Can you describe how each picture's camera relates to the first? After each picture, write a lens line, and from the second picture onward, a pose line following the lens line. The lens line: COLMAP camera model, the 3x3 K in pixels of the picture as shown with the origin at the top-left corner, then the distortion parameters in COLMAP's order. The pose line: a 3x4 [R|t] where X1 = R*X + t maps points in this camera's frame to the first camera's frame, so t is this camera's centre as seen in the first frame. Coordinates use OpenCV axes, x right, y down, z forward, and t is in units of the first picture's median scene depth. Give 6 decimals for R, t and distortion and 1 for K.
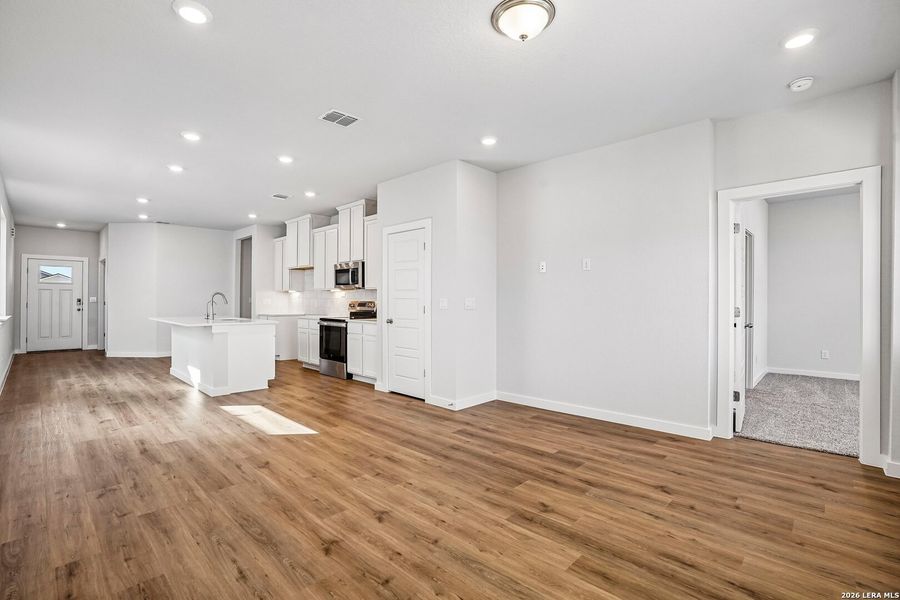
lens RADIAL K [[414.1, 0, 448.1], [0, 414.1, 296.7], [0, 0, 1]] dist [-0.071995, 0.026453]
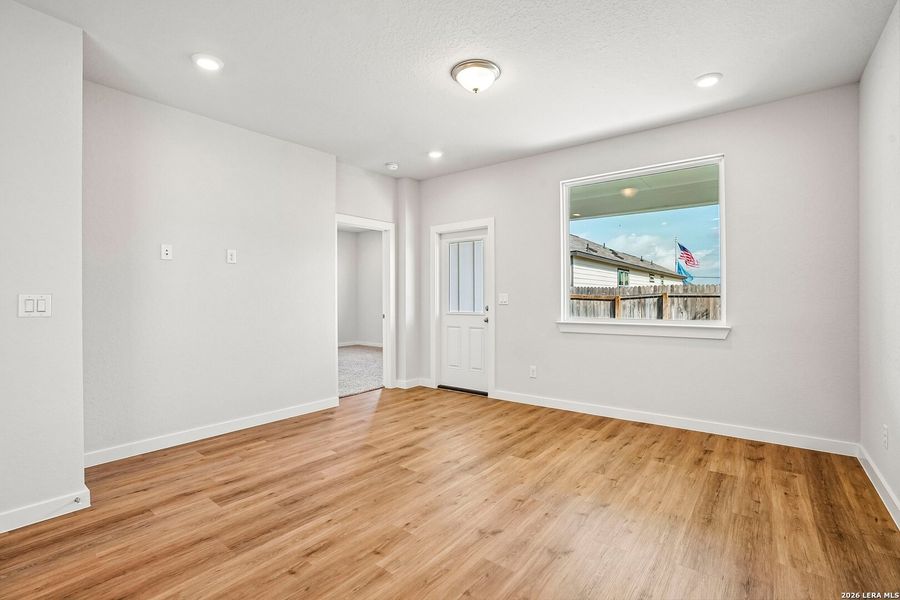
lens RADIAL K [[414.1, 0, 448.1], [0, 414.1, 296.7], [0, 0, 1]] dist [-0.071995, 0.026453]
pose [[-0.096310, -0.000125, 0.995351, -0.738922], [-0.004100, 0.999992, -0.000271, 0.006688], [-0.995343, -0.004107, -0.096309, 0.821510]]
